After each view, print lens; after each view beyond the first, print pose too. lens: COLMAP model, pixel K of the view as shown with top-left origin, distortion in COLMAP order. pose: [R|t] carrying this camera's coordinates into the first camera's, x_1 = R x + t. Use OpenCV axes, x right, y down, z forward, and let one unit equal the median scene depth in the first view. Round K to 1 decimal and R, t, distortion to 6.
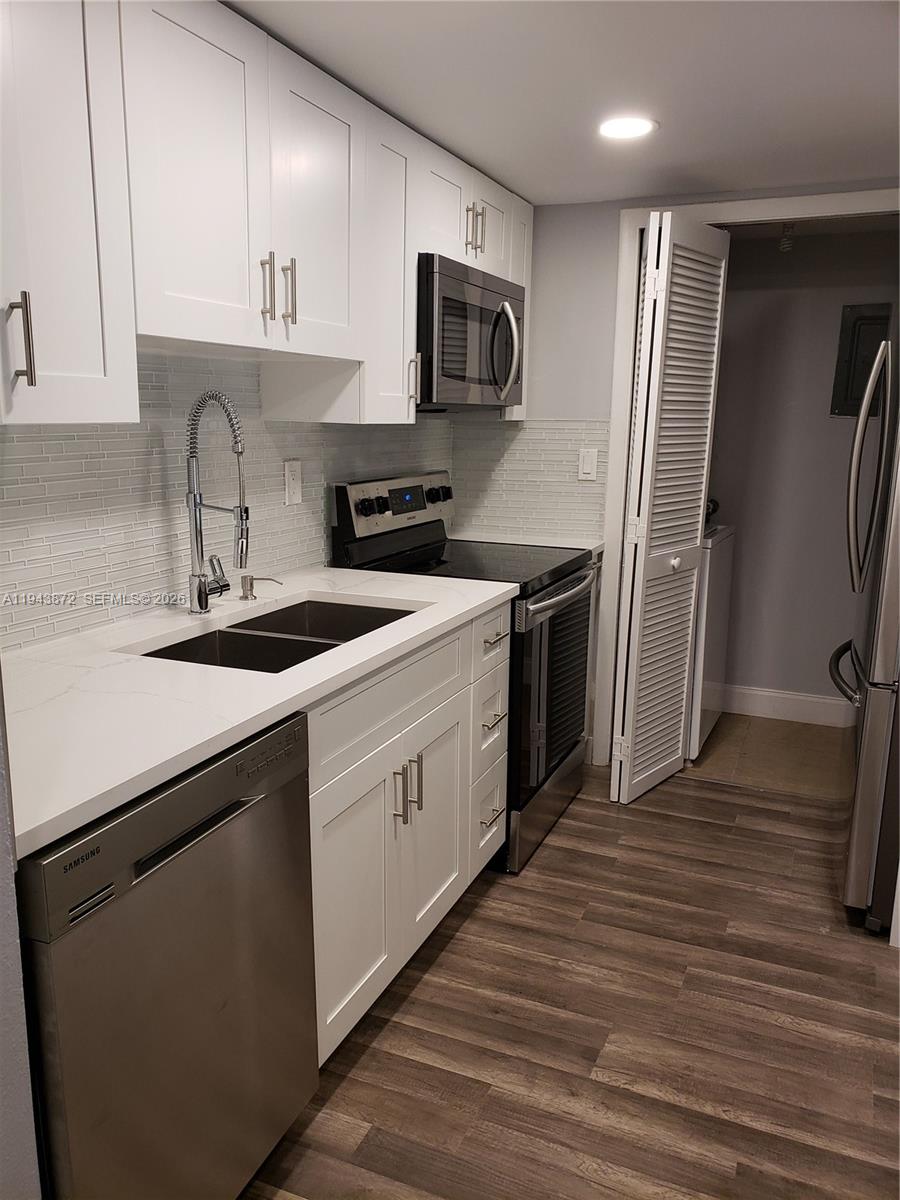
lens RADIAL K [[936.7, 0, 449.6], [0, 936.7, 607.9], [0, 0, 1]] dist [0.067917, -0.075179]
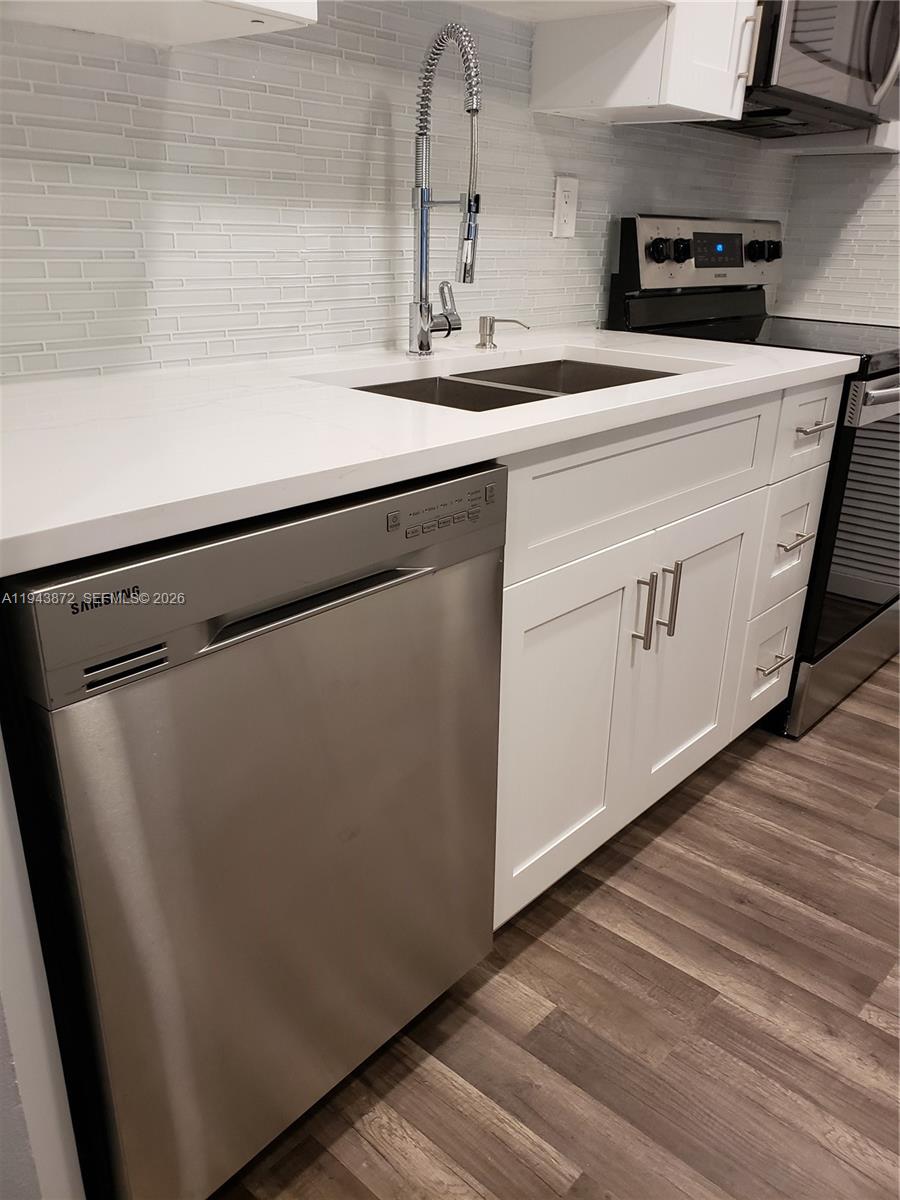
lens RADIAL K [[939.9, 0, 454.8], [0, 939.9, 619.7], [0, 0, 1]] dist [0.004349, 0.010410]
pose [[0.947945, 0.132681, -0.289476, 0.017842], [-0.077431, 0.977818, 0.194619, 0.062523], [0.308877, -0.162073, 0.937191, 0.221389]]
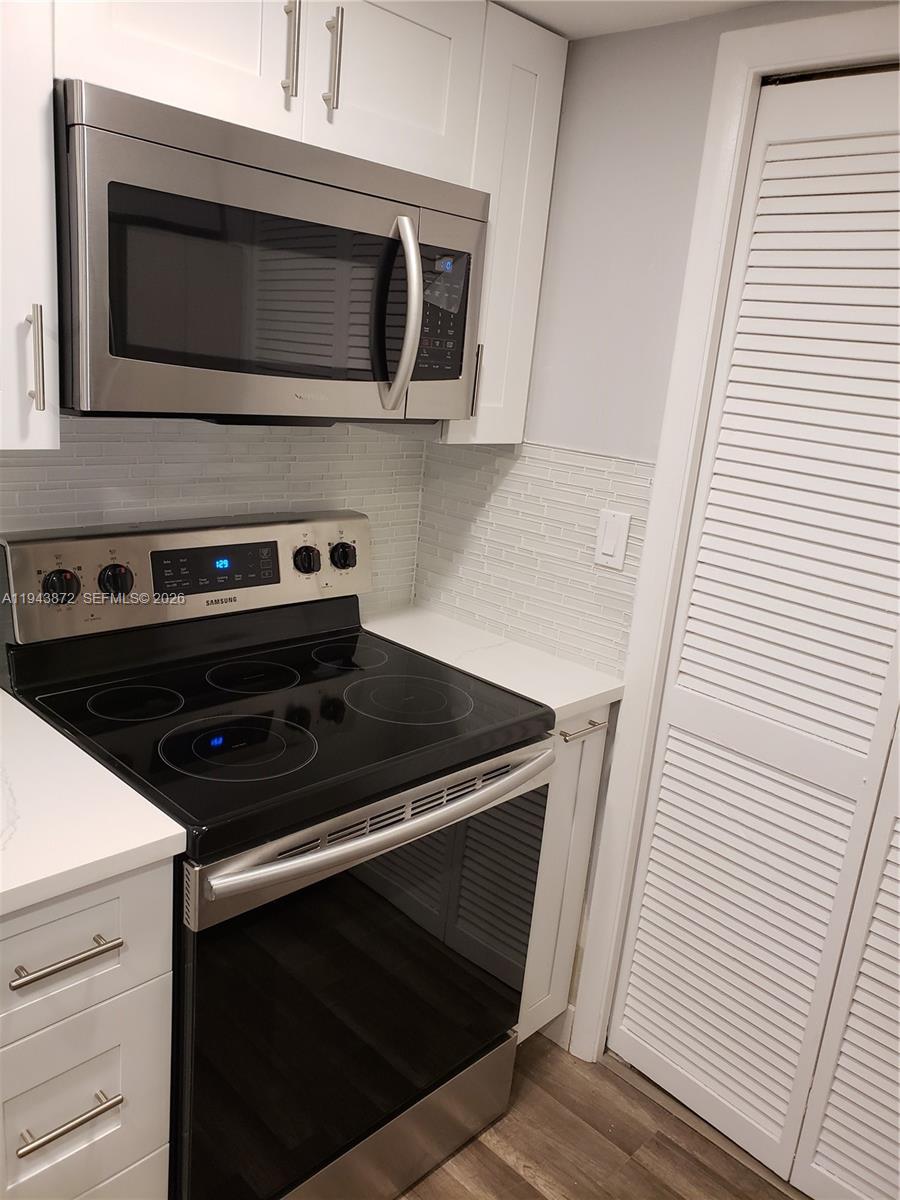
lens RADIAL K [[939.9, 0, 454.8], [0, 939.9, 619.7], [0, 0, 1]] dist [0.004349, 0.010410]
pose [[0.934563, 0.166163, -0.314613, 0.362363], [-0.149917, 0.985824, 0.075334, -0.202630], [0.322671, -0.023239, 0.946226, 0.700466]]
